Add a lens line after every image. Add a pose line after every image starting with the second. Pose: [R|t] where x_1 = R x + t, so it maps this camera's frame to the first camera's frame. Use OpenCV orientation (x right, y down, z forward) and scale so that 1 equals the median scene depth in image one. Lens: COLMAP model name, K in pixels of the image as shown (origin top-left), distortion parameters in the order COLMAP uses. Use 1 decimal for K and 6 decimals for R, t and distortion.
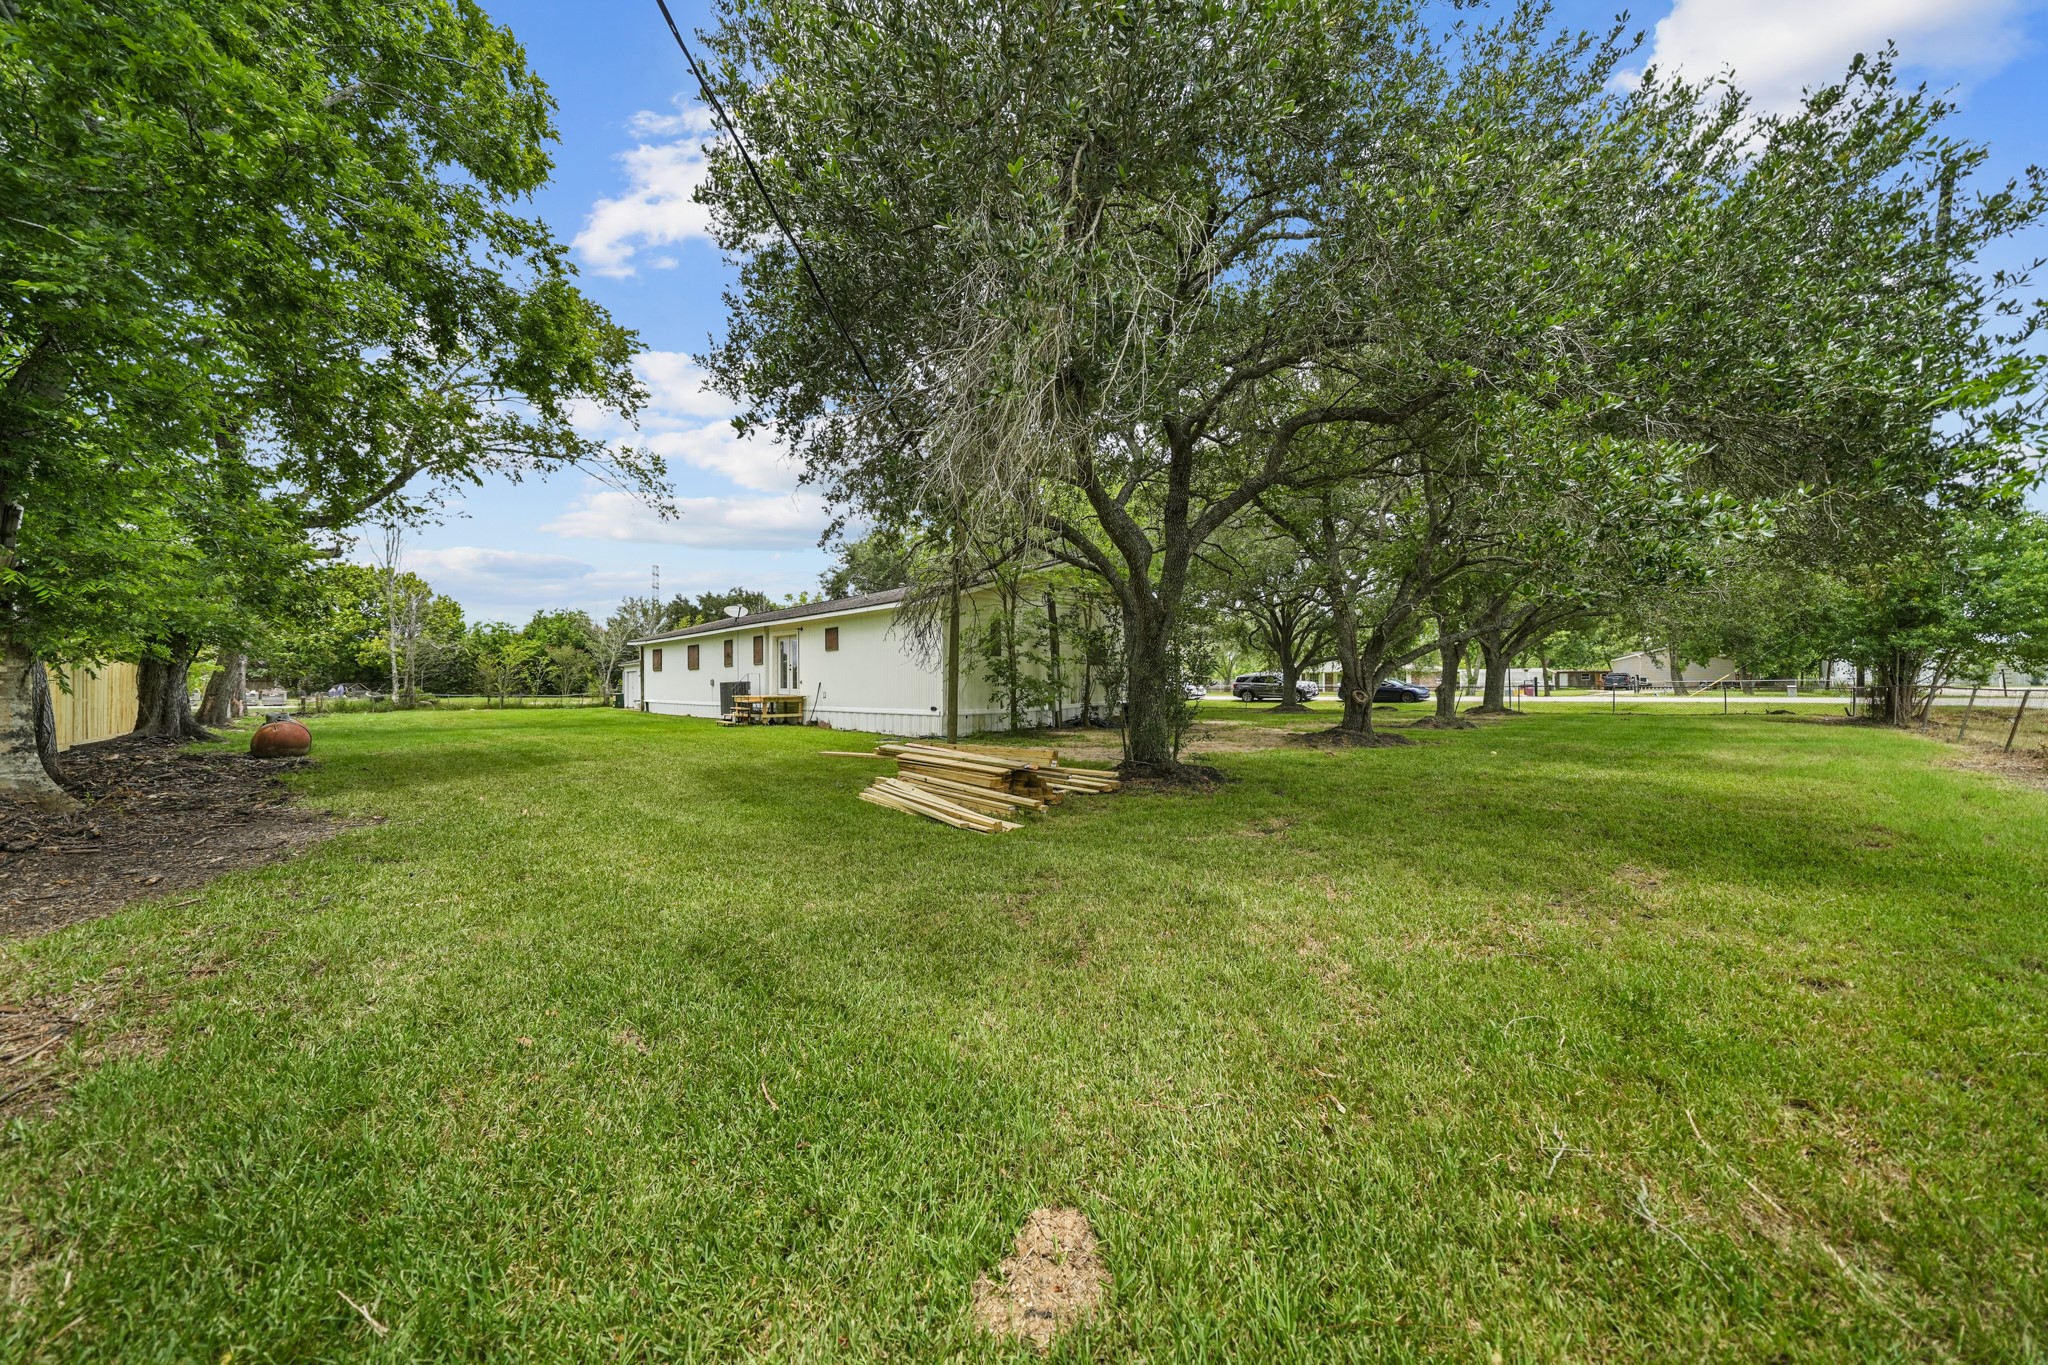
lens RADIAL K [[704.1, 0, 1023.4], [0, 704.1, 686.1], [0, 0, 1]] dist [-0.001735, -0.000002]
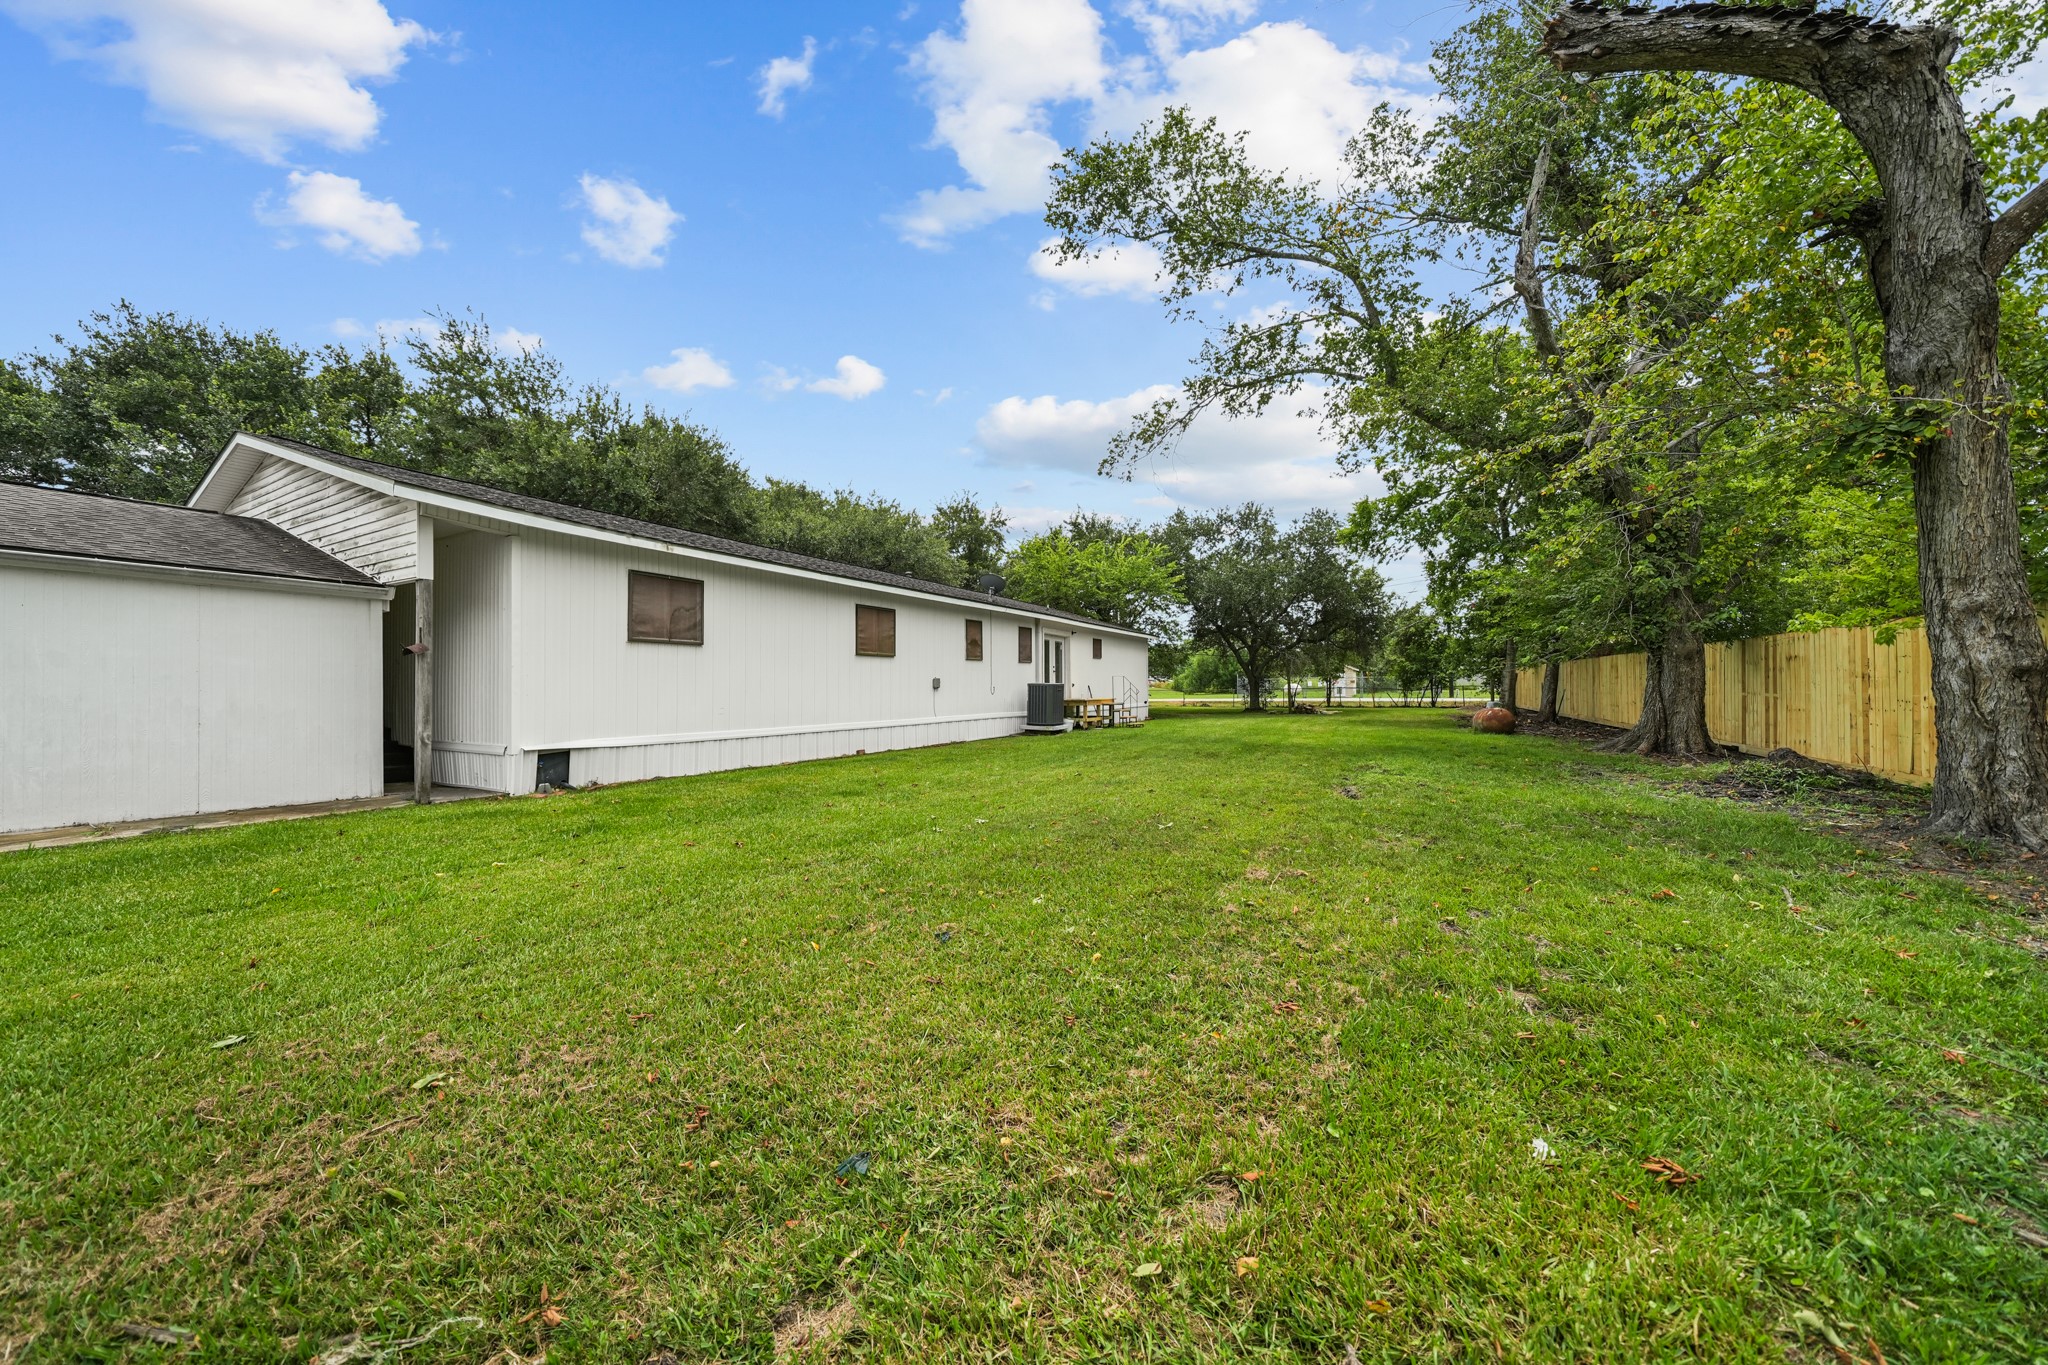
lens RADIAL K [[704.1, 0, 1023.3], [0, 704.1, 680.1], [0, 0, 1]] dist [-0.001735, -0.000002]
pose [[-0.343057, 0.002337, 0.939312, -1.369604], [-0.006231, 0.999969, -0.004763, -0.003712], [-0.939294, -0.007487, -0.343032, 1.514382]]
